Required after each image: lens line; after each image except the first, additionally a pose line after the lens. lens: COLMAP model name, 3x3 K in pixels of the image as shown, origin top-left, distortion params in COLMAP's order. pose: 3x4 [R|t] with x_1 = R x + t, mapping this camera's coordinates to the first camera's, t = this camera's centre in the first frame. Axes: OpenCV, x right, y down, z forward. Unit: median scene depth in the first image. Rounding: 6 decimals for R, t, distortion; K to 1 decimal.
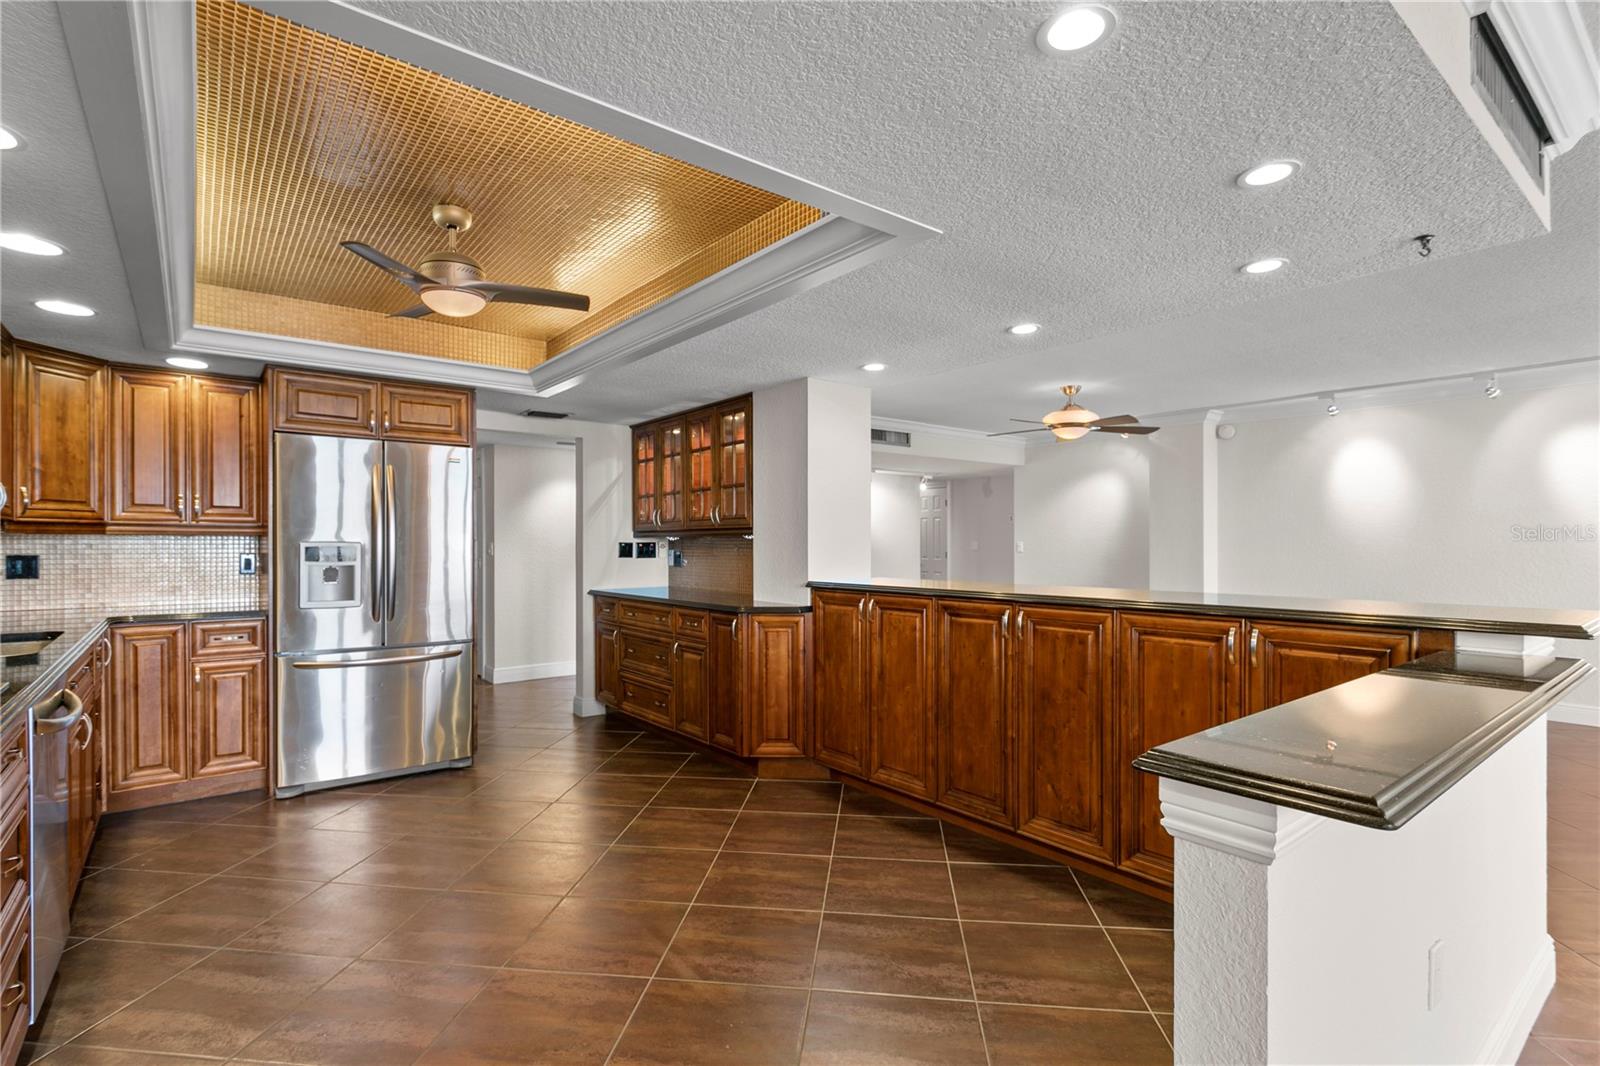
lens RADIAL K [[766.0, 0, 801.1], [0, 766.0, 542.2], [0, 0, 1]] dist [-0.001443, 0.002204]
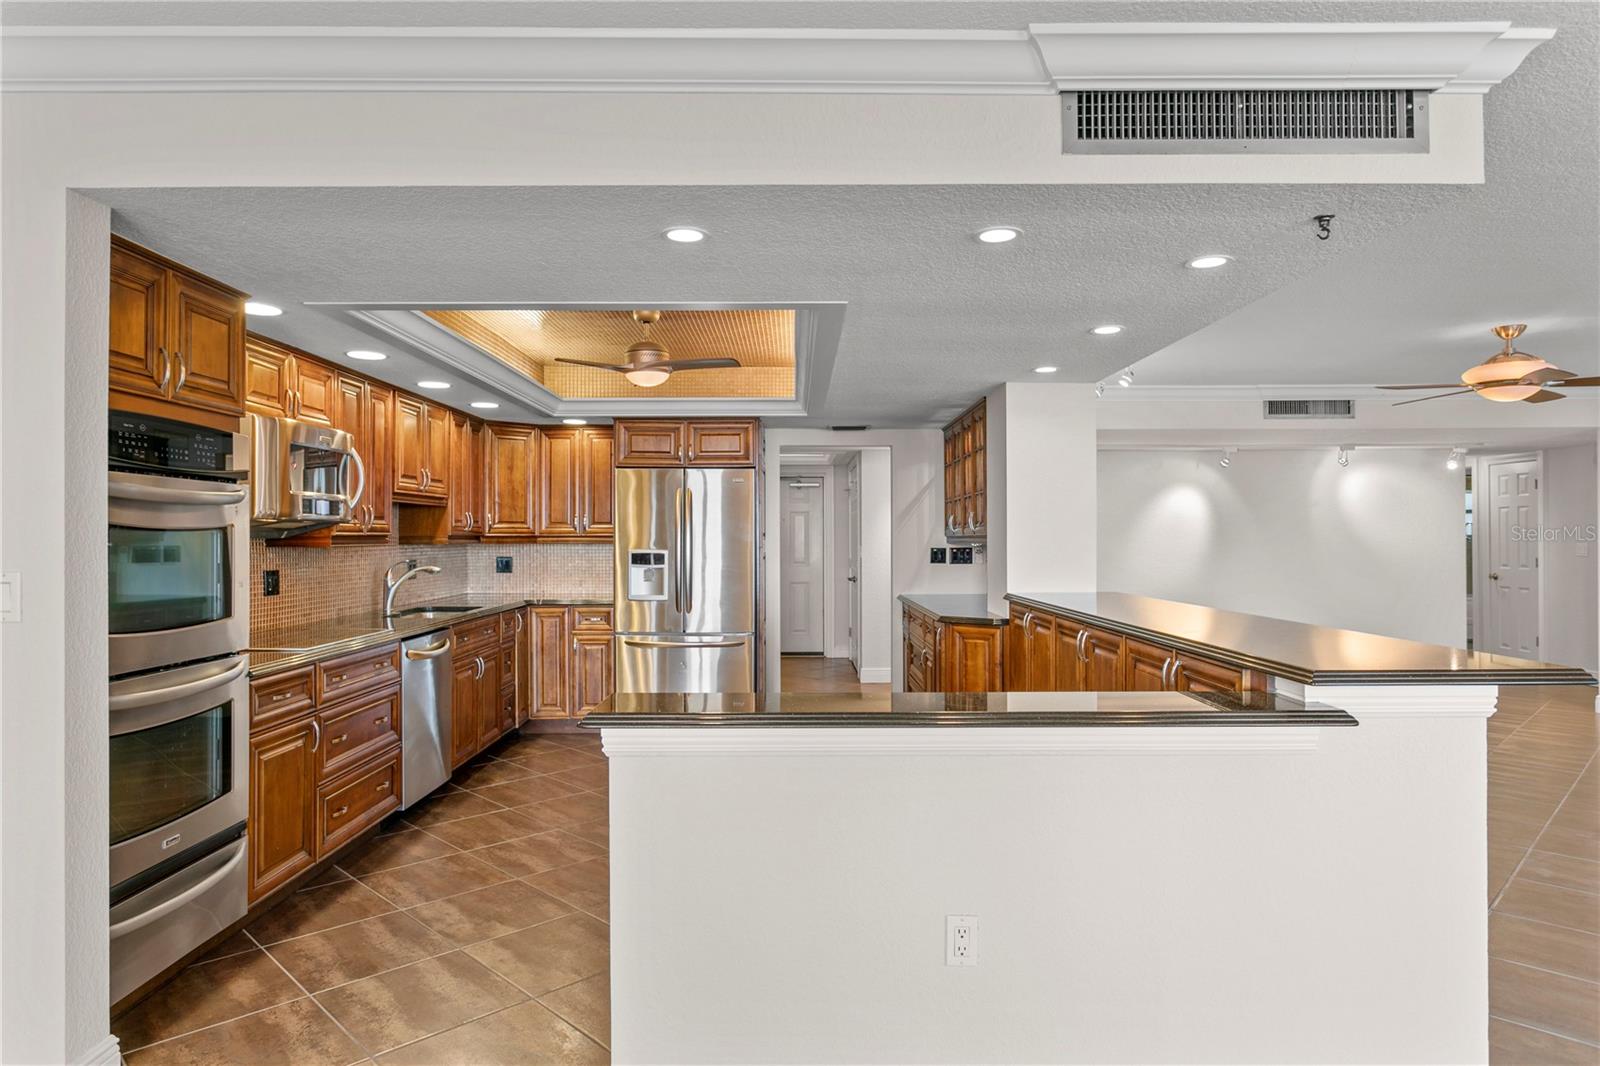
lens RADIAL K [[963.3, 0, 801.1], [0, 963.3, 530.8], [0, 0, 1]] dist [-0.003302, -0.001045]
pose [[0.784592, -0.003989, -0.620000, 0.564668], [0.002066, 0.999991, -0.003820, -0.023777], [0.620009, 0.001717, 0.784593, -0.115302]]
